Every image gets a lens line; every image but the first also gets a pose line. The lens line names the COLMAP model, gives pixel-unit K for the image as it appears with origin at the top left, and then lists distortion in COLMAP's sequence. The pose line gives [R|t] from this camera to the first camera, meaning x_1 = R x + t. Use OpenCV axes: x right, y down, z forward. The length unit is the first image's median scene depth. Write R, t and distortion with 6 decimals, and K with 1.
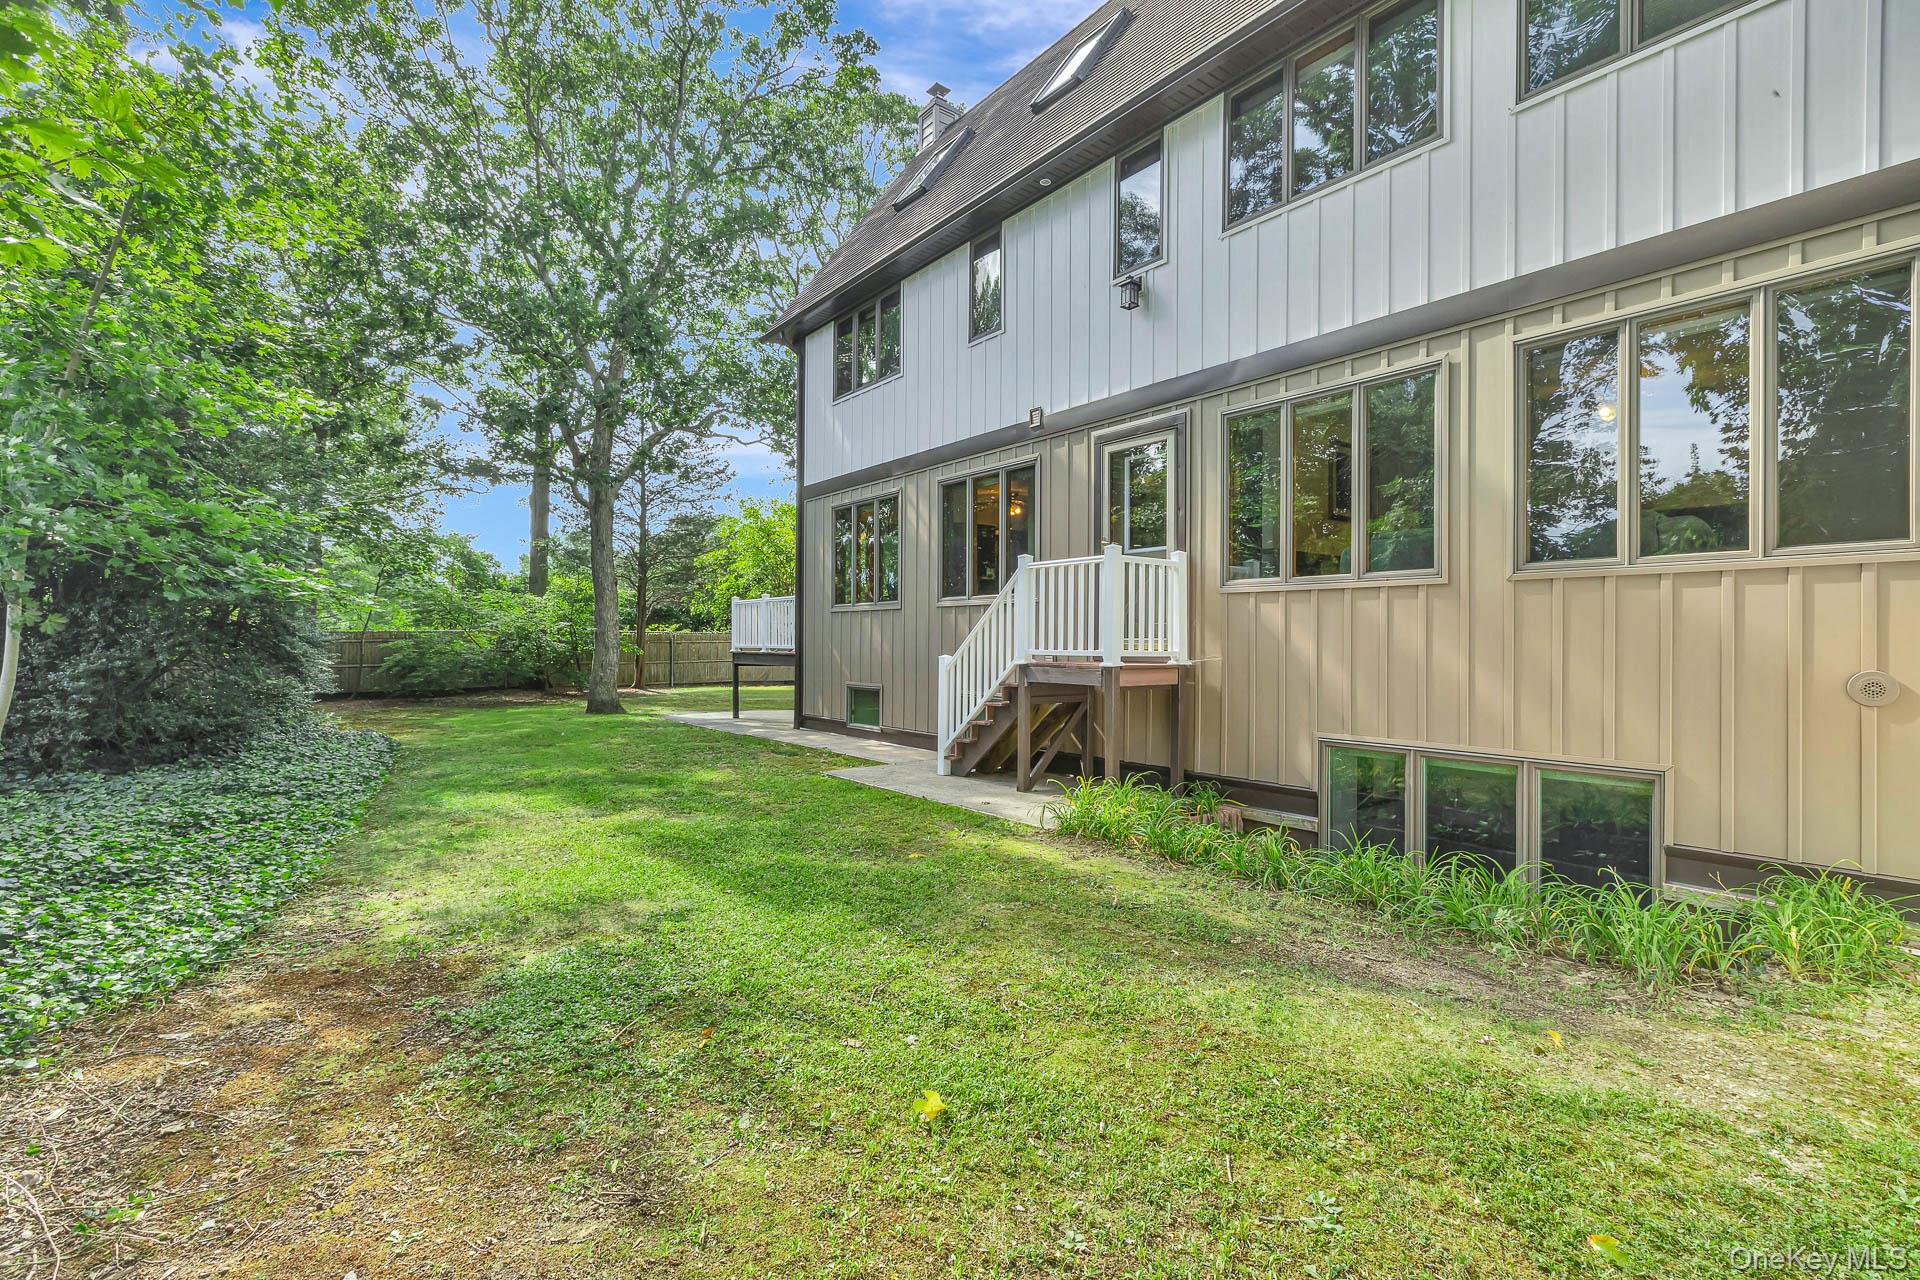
lens RADIAL K [[874.4, 0, 957.5], [0, 874.4, 653.2], [0, 0, 1]] dist [0.002896, 0.000322]
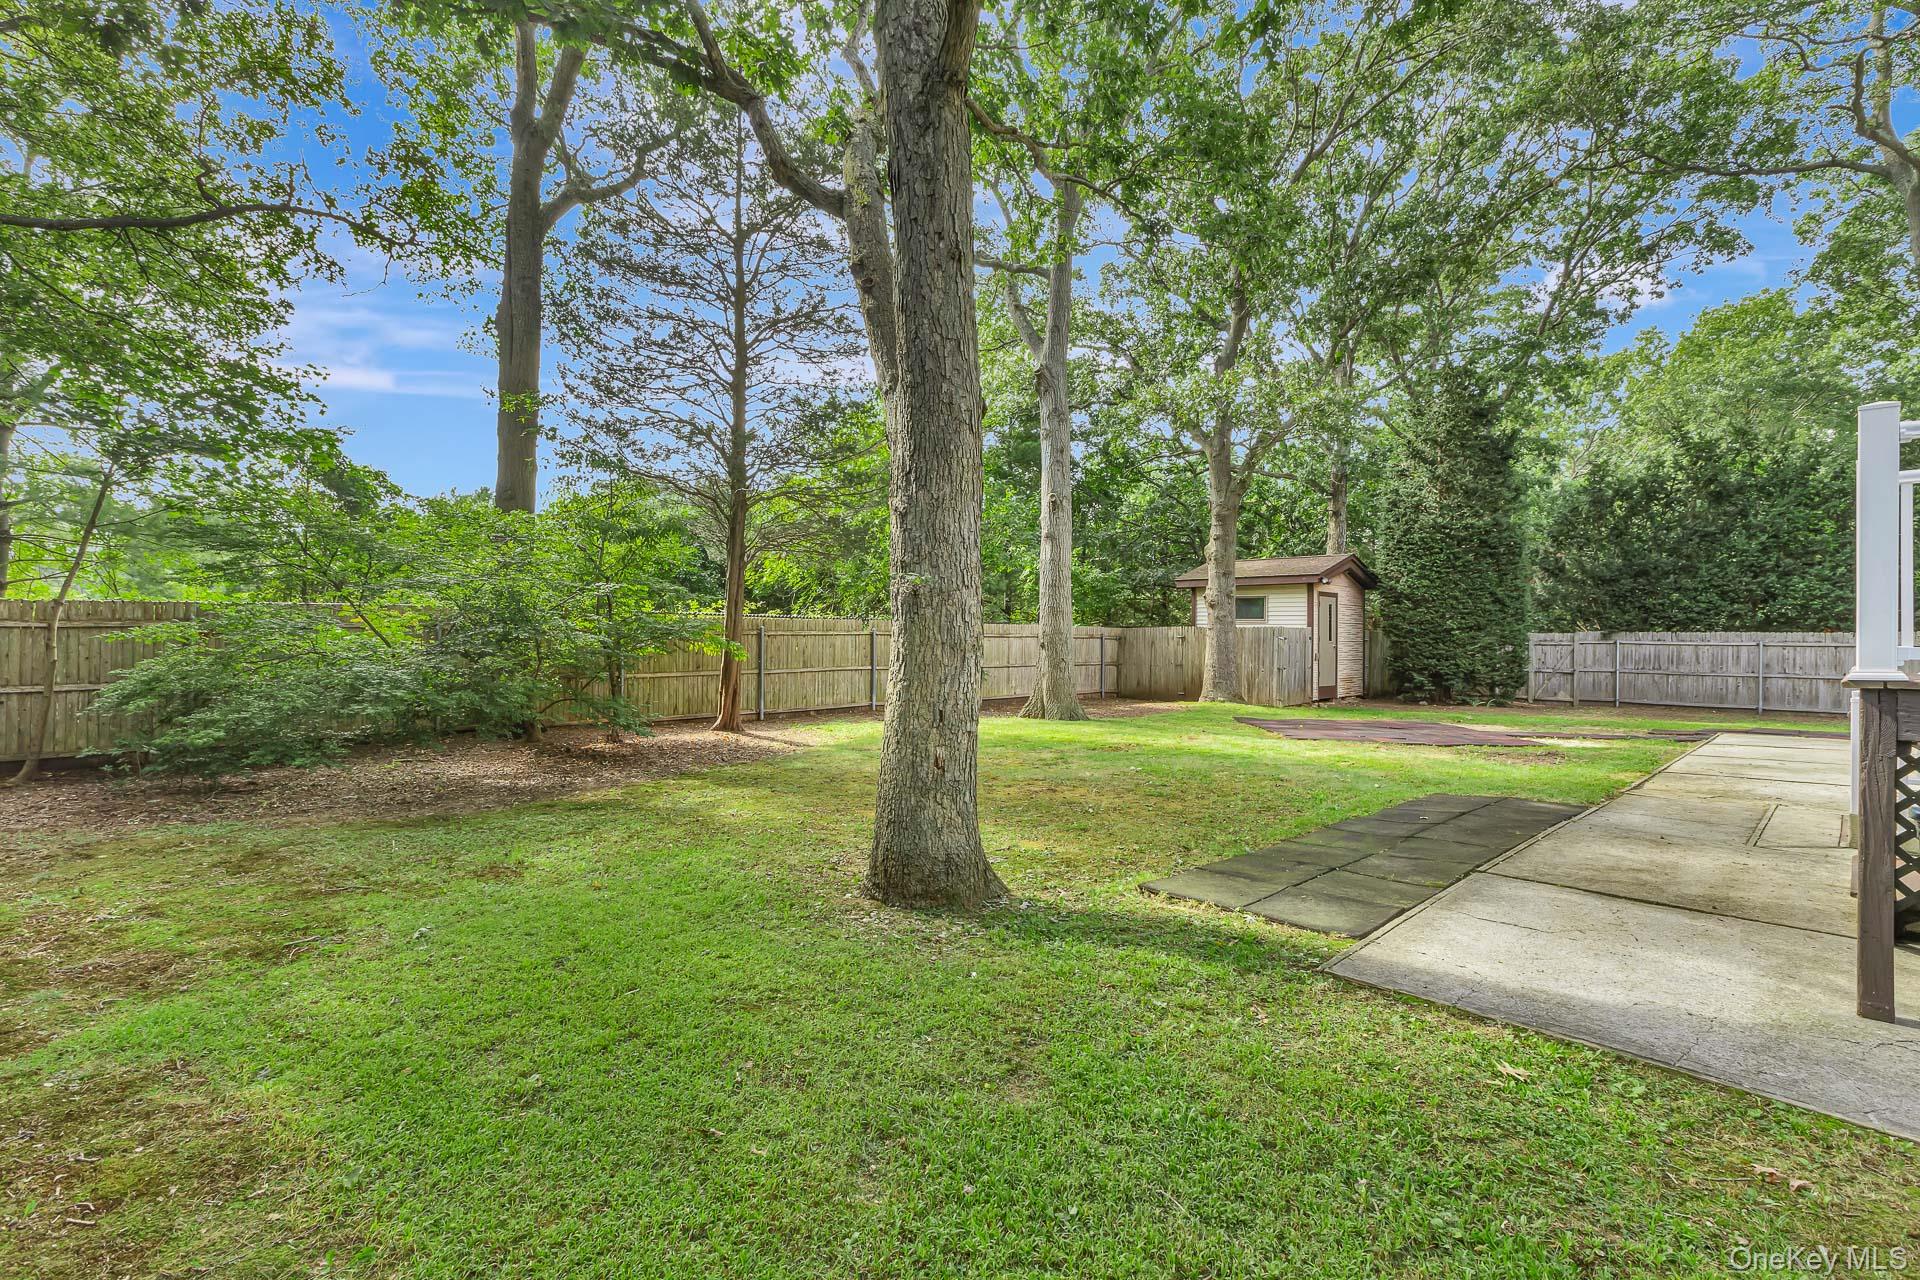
lens RADIAL K [[874.4, 0, 963.7], [0, 874.4, 646.7], [0, 0, 1]] dist [0.002896, 0.000322]
pose [[0.991522, -0.001698, 0.129930, -0.349206], [0.003150, 0.999935, -0.010973, 0.000185], [-0.129903, 0.011289, 0.991462, 0.591198]]
